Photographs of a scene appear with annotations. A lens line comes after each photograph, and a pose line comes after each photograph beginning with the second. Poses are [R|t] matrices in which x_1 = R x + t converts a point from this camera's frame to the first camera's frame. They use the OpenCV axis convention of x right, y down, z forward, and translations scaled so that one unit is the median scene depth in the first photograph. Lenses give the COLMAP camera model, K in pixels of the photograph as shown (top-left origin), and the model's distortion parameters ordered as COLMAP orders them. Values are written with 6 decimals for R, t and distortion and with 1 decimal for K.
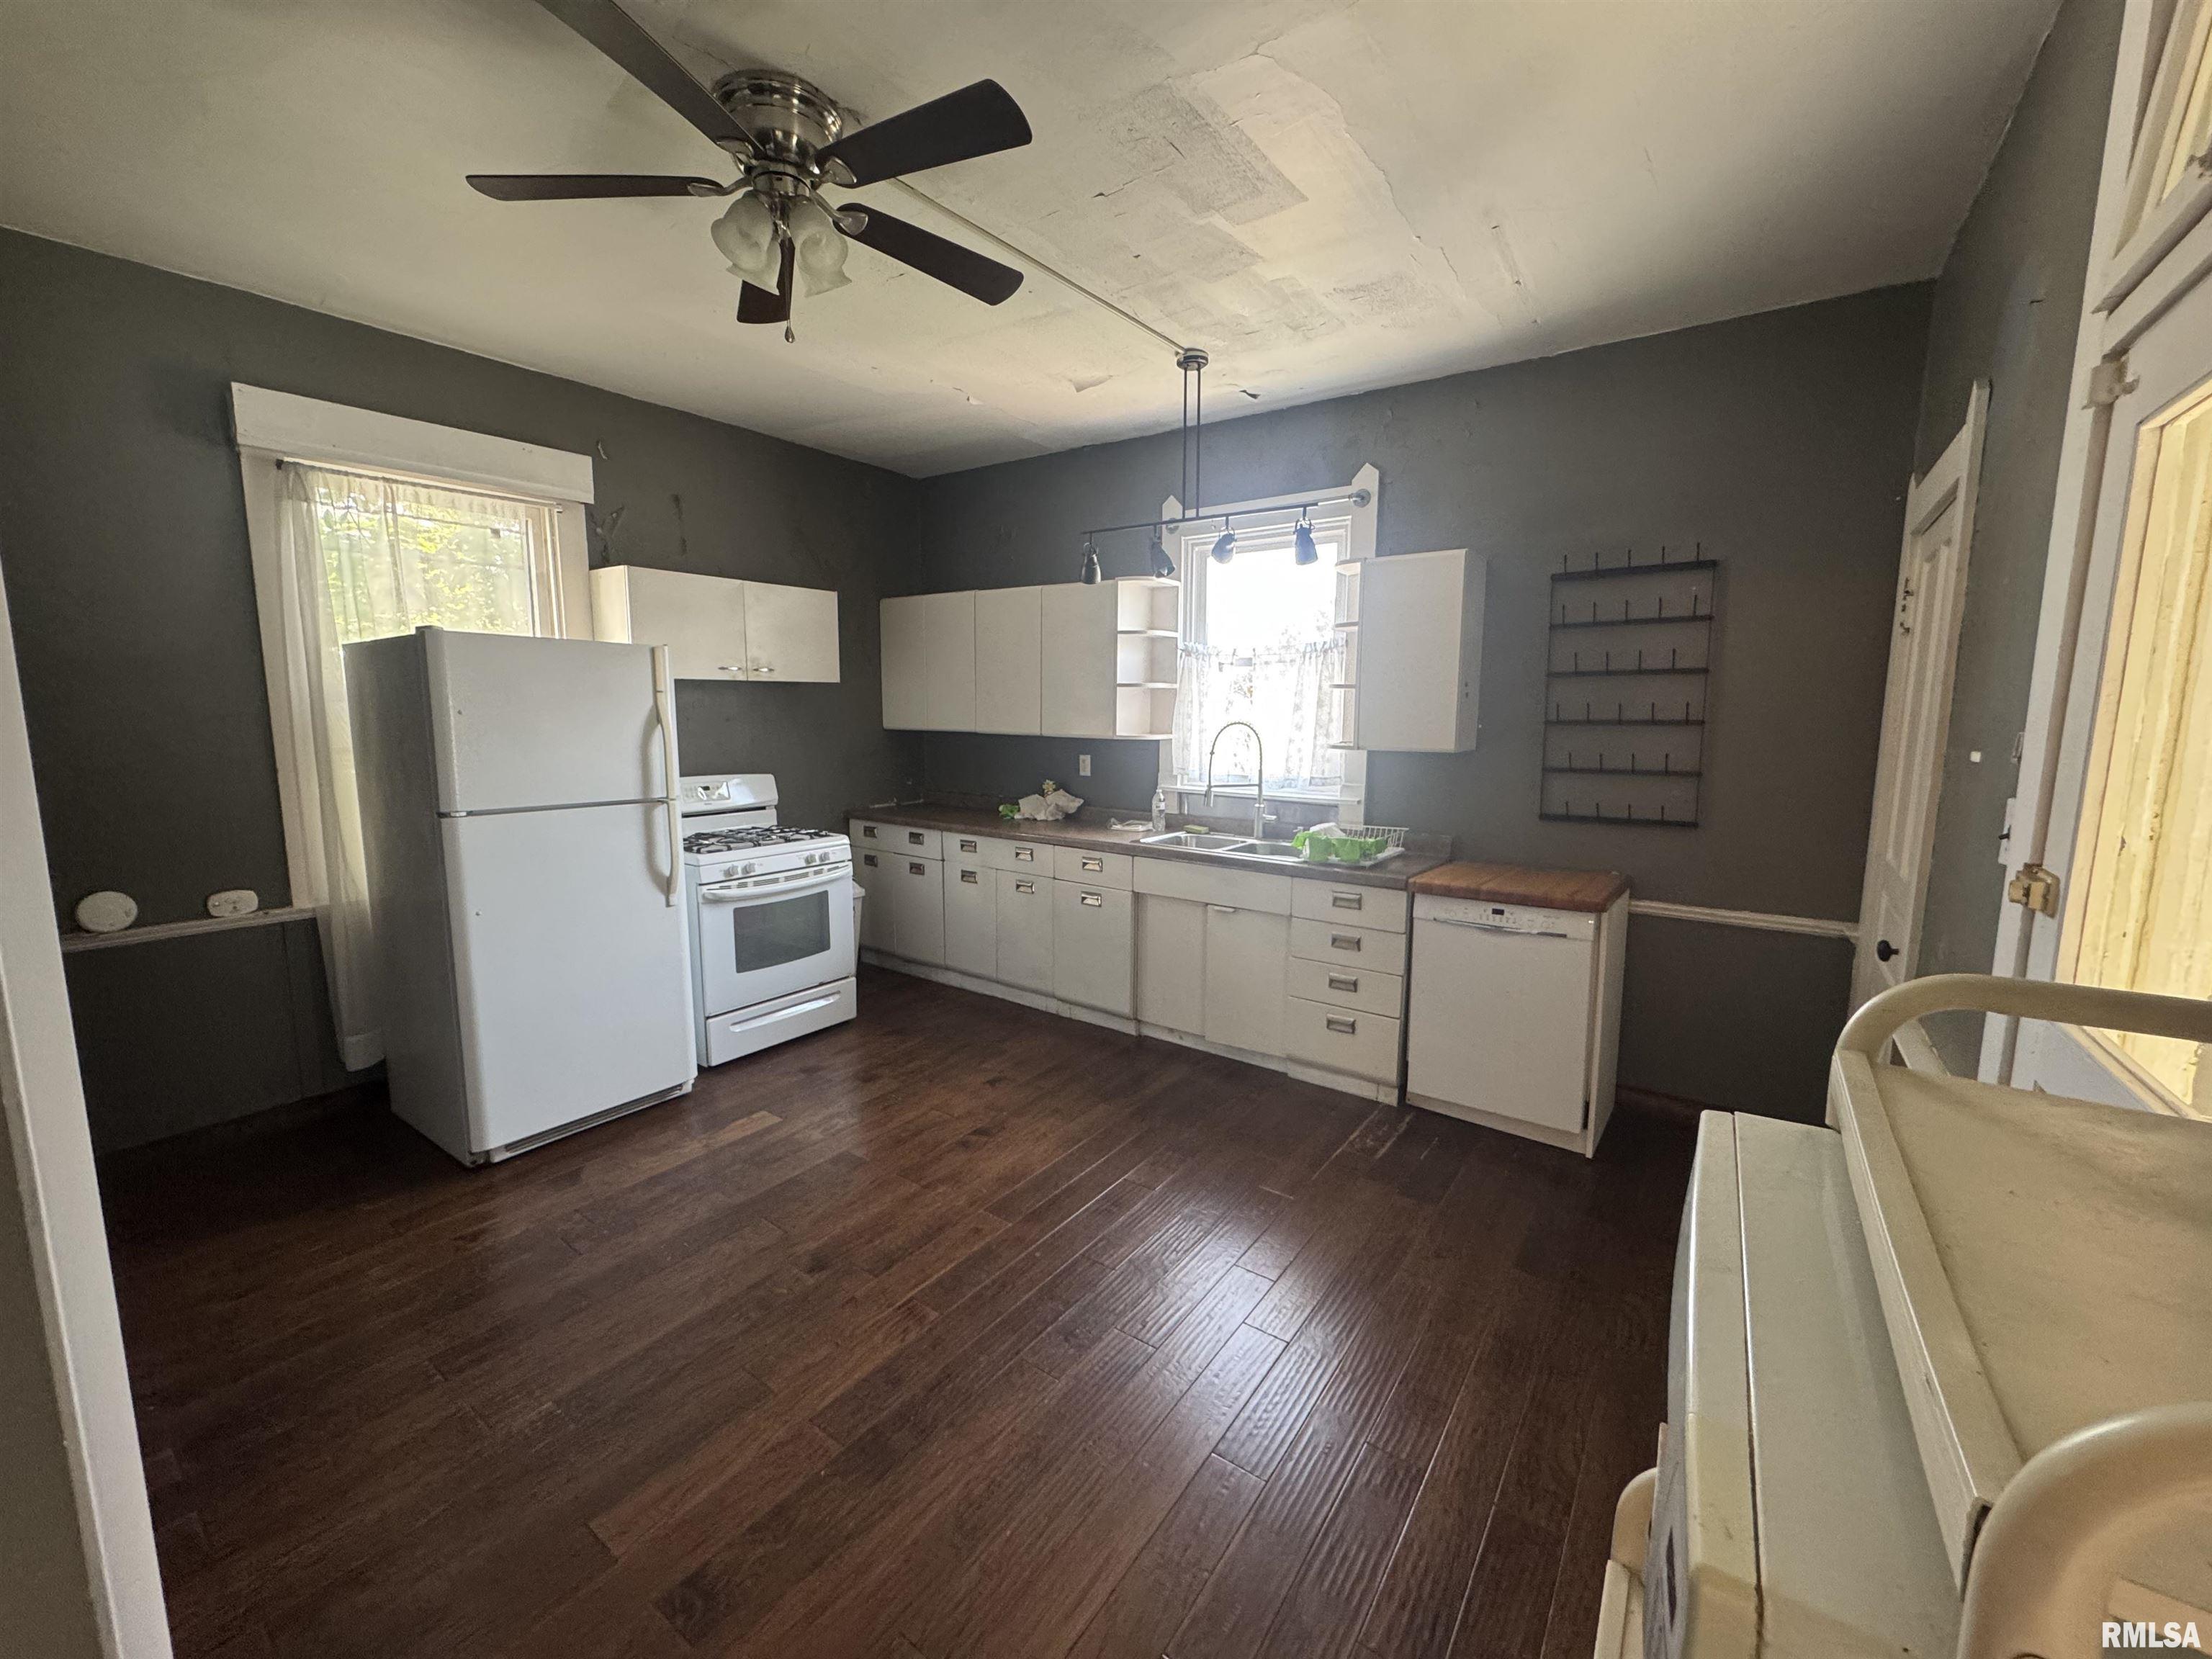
lens RADIAL K [[885.6, 0, 1104.6], [0, 885.6, 827.7], [0, 0, 1]] dist [-0.000711, 0.000035]
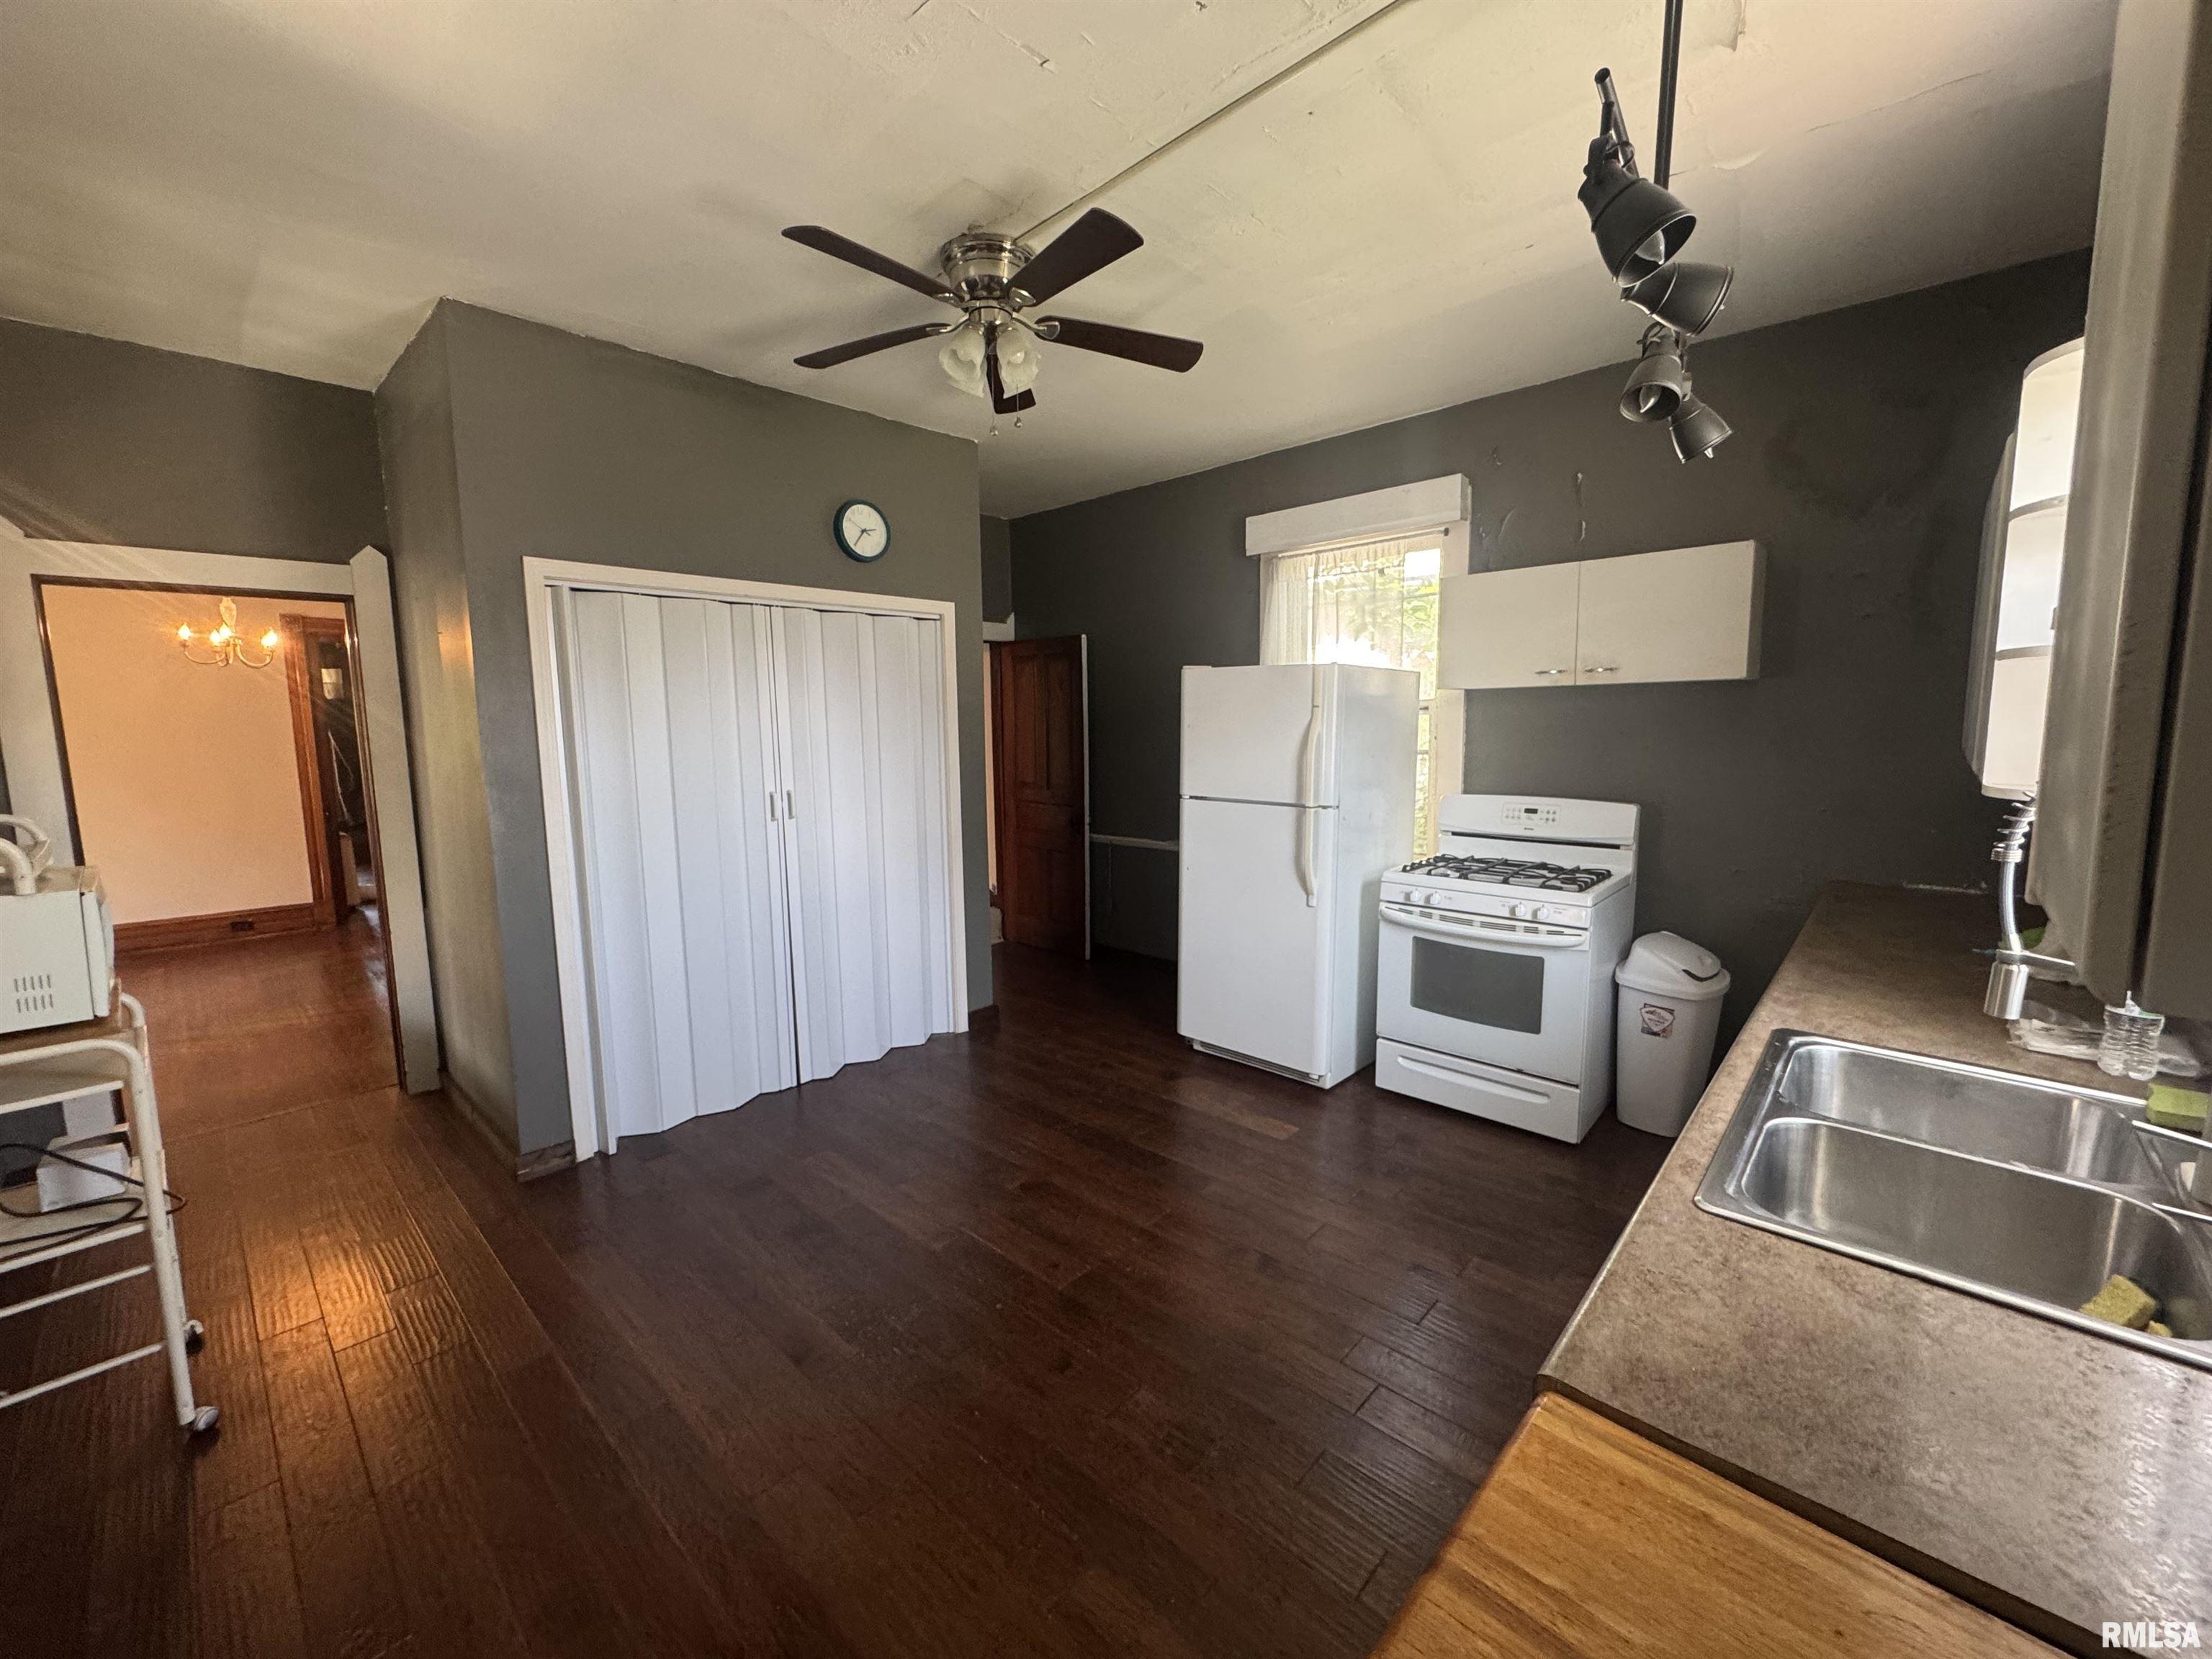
lens RADIAL K [[885.6, 0, 1105.9], [0, 885.6, 826.6], [0, 0, 1]] dist [-0.000711, 0.000035]
pose [[-0.127499, 0.119265, -0.984642, 0.522427], [-0.119696, 0.983638, 0.134642, -0.108427], [0.984590, 0.135024, -0.111137, 0.770295]]
